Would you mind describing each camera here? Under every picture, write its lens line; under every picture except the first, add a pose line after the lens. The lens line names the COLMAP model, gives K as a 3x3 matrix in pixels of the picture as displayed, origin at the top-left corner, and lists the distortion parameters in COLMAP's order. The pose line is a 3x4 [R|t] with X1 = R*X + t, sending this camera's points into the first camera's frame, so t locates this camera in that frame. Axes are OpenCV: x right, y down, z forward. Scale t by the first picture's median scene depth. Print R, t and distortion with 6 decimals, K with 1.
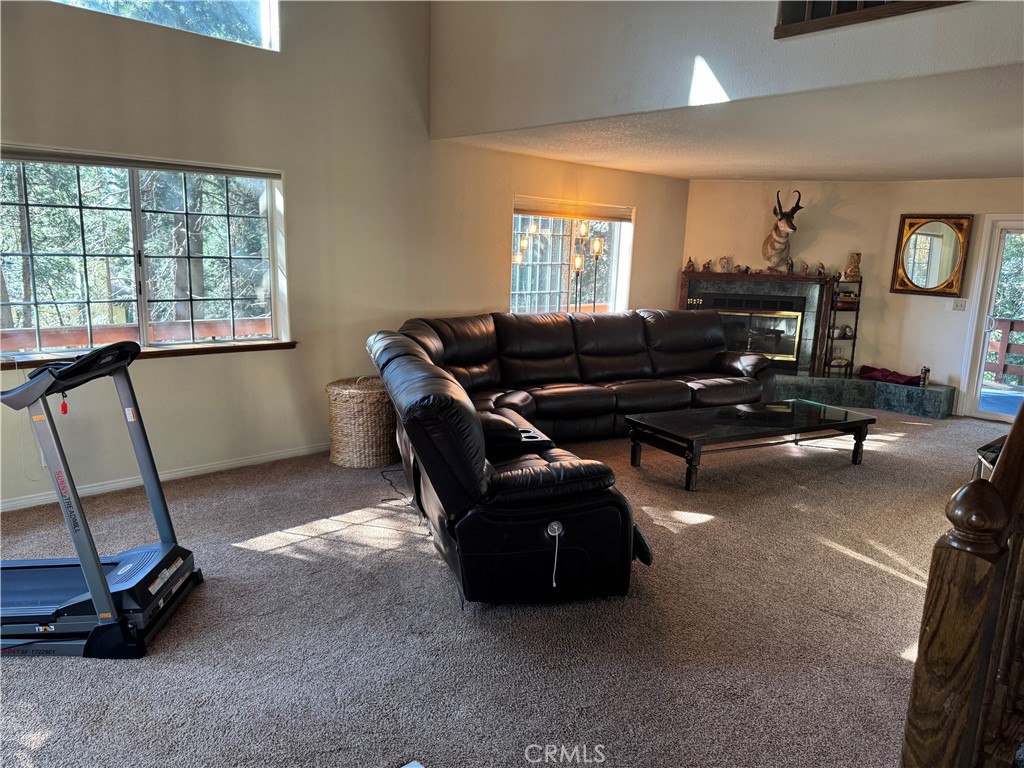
lens RADIAL K [[720.7, 0, 510.6], [0, 720.7, 390.6], [0, 0, 1]] dist [0.089112, -0.122332]
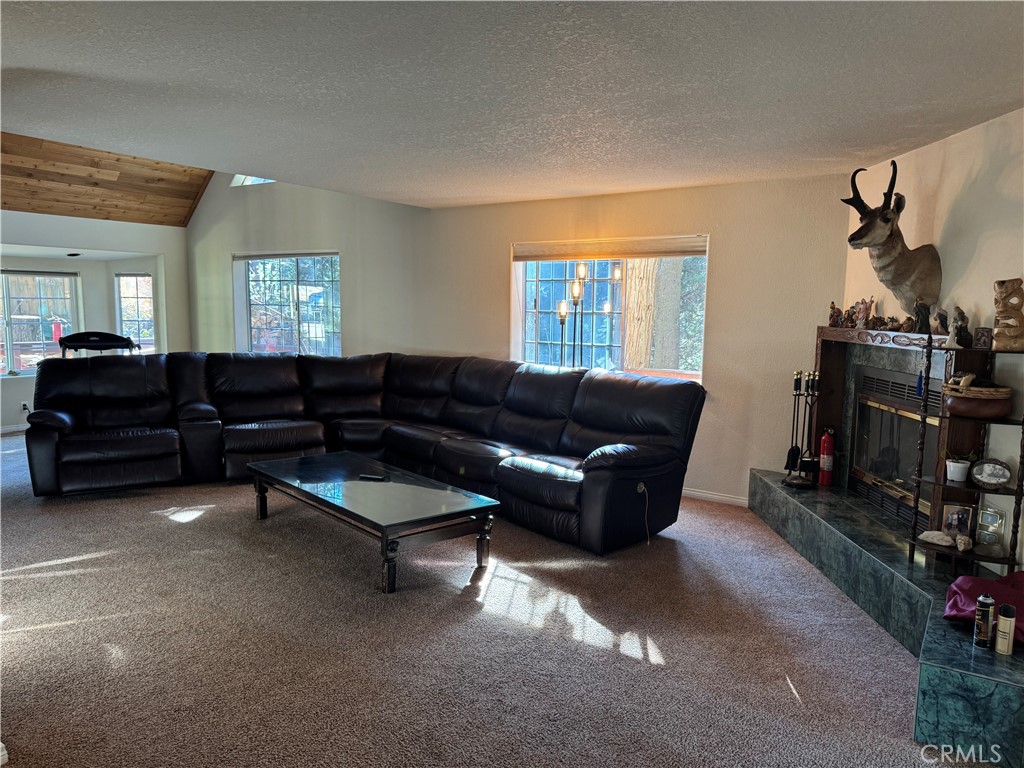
lens RADIAL K [[720.7, 0, 510.6], [0, 720.7, 390.6], [0, 0, 1]] dist [0.089112, -0.122332]
pose [[0.219226, 0.105708, -0.969931, 0.841975], [-0.182304, 0.981044, 0.065714, -0.113310], [0.958491, 0.162416, 0.234341, 0.671107]]
